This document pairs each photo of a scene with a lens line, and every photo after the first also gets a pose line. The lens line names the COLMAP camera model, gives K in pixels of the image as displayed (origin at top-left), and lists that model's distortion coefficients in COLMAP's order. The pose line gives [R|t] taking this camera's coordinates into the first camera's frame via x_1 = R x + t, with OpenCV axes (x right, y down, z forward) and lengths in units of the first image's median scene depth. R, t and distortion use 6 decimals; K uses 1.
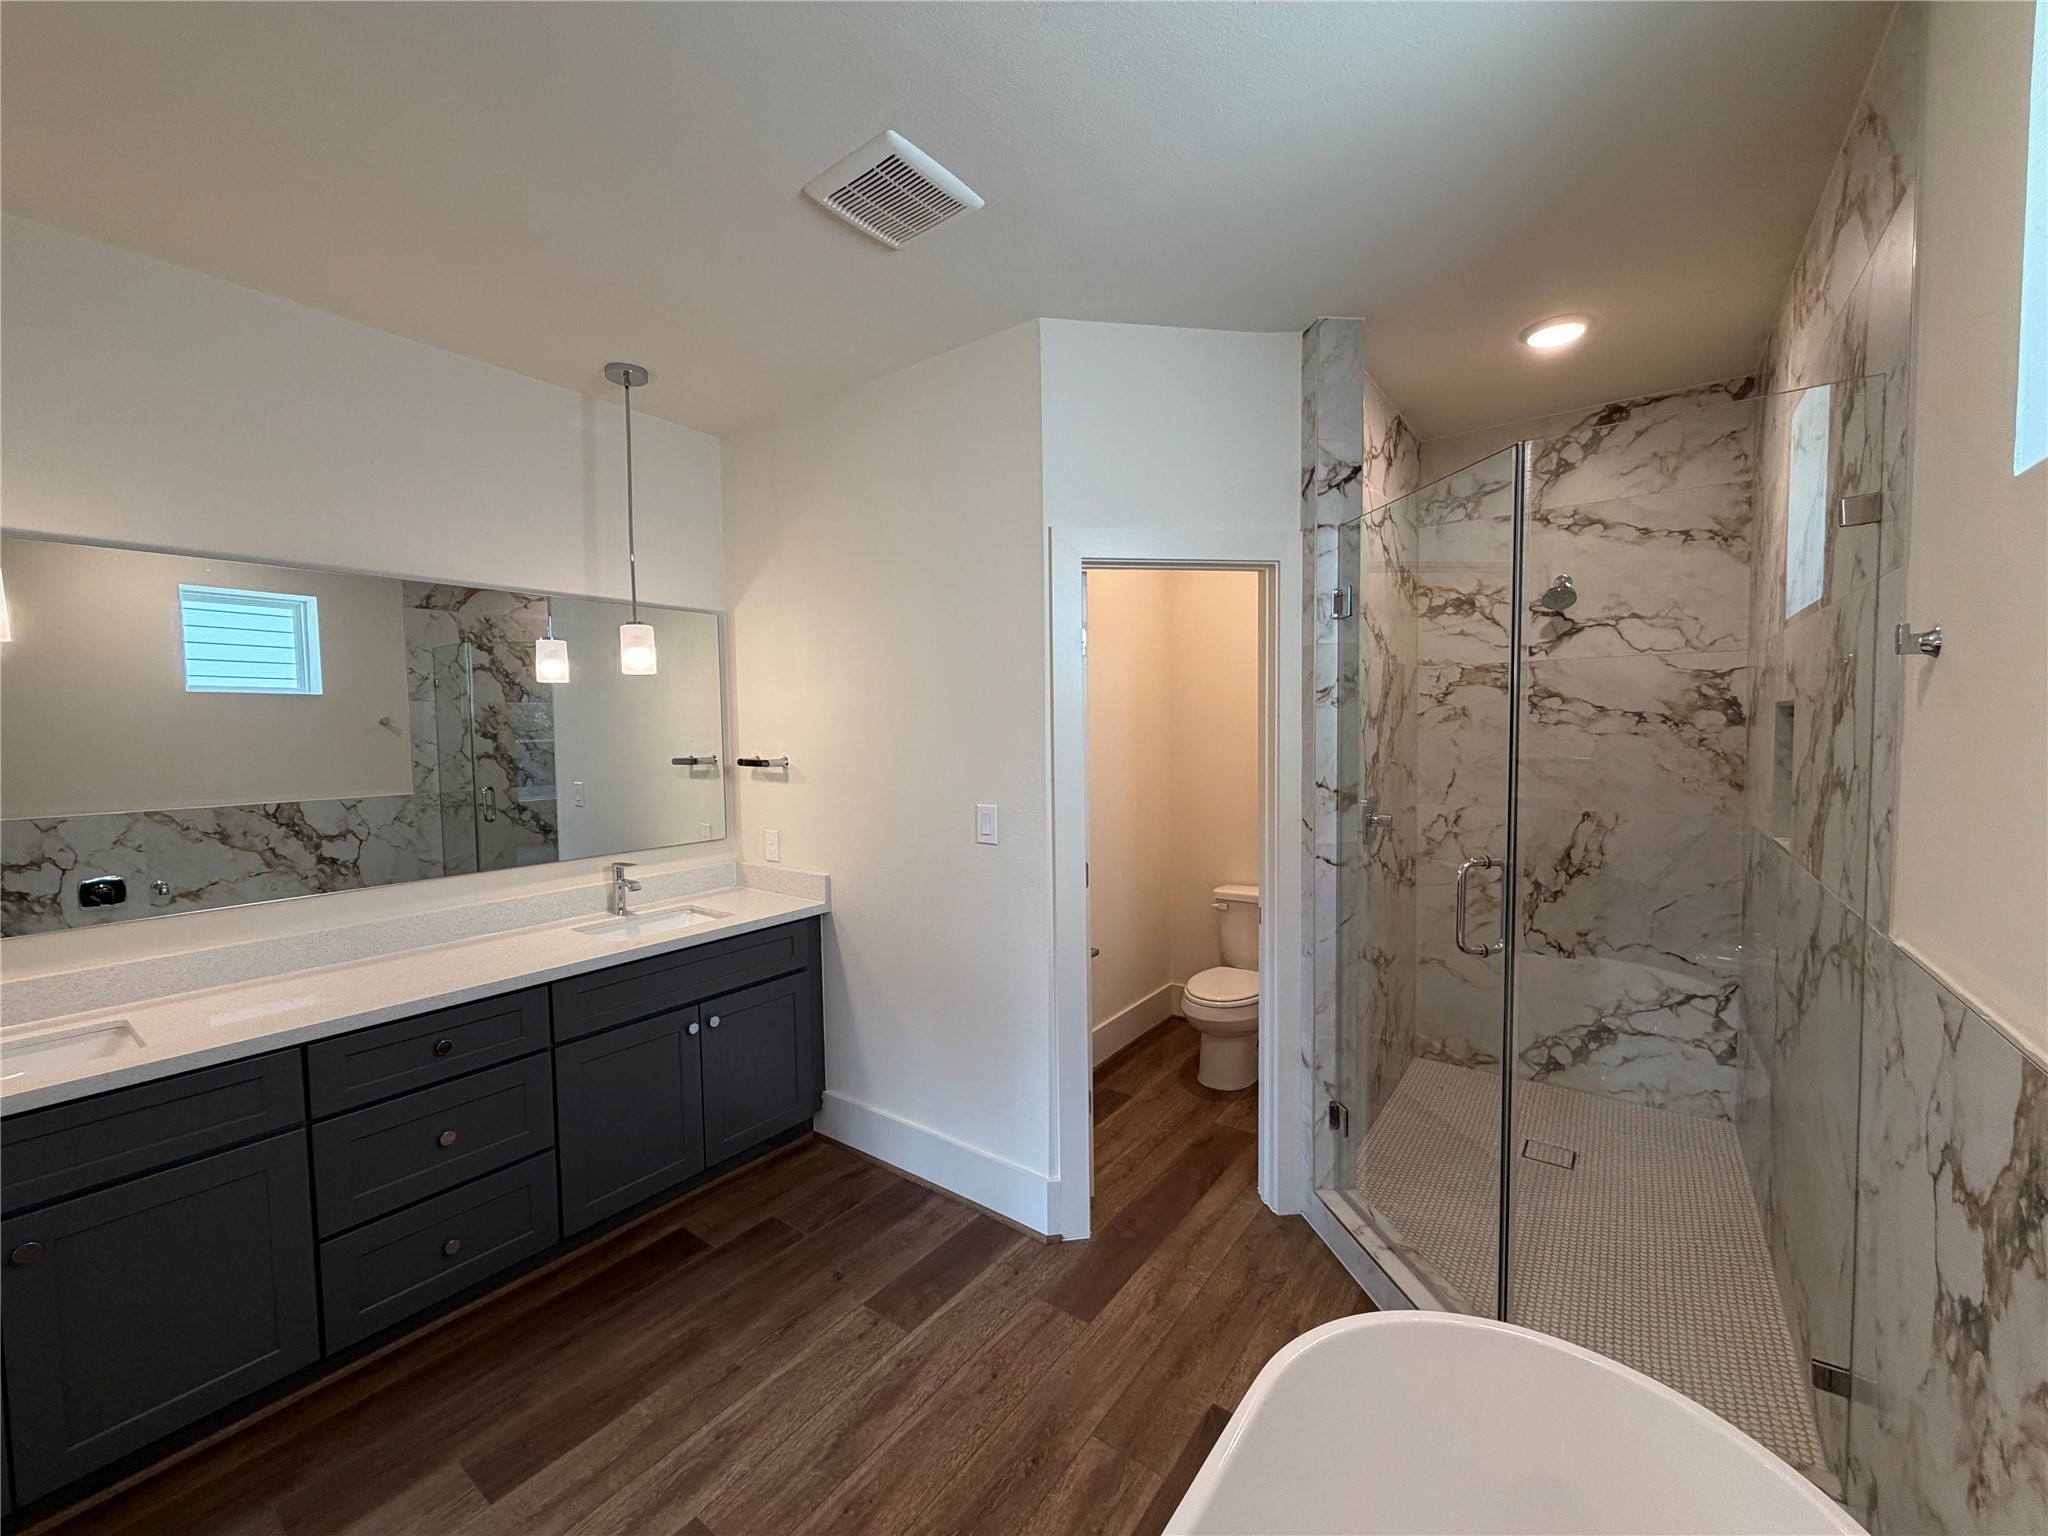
lens RADIAL K [[806.5, 0, 1005.5], [0, 806.5, 772.8], [0, 0, 1]] dist [0.001969, 0.000739]
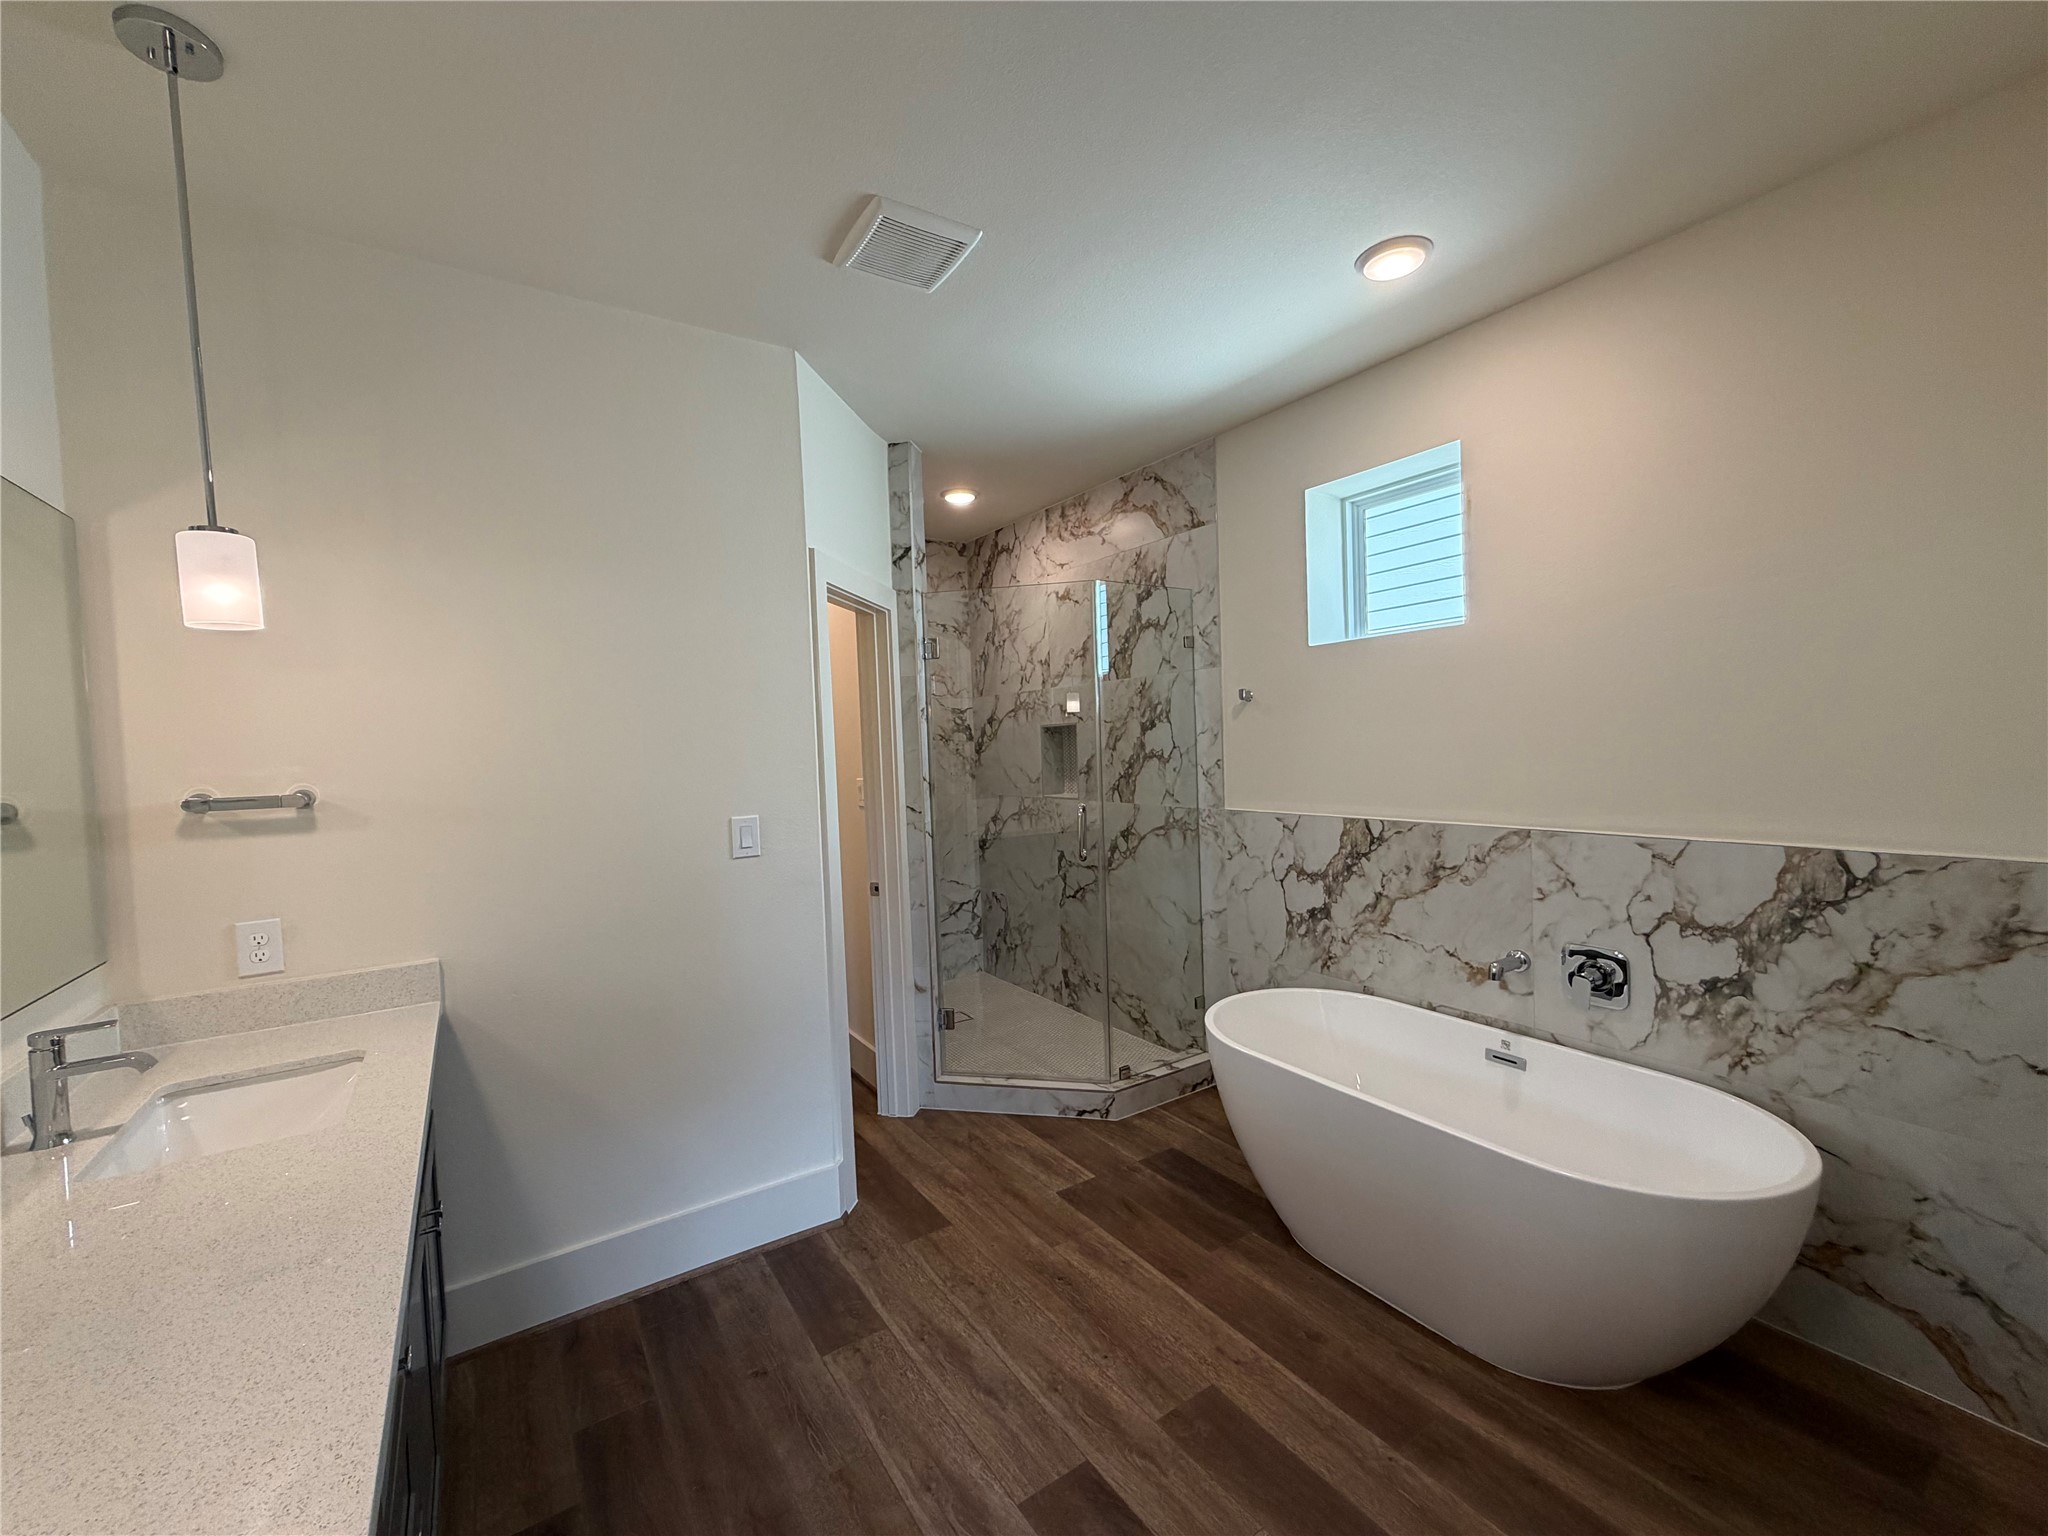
lens RADIAL K [[806.5, 0, 1012.2], [0, 806.5, 770.2], [0, 0, 1]] dist [0.001969, 0.000739]
pose [[0.350437, -0.030384, 0.936093, -0.809792], [0.082912, 0.996556, 0.001307, 0.010817], [-0.932909, 0.077156, 0.351749, 0.367866]]
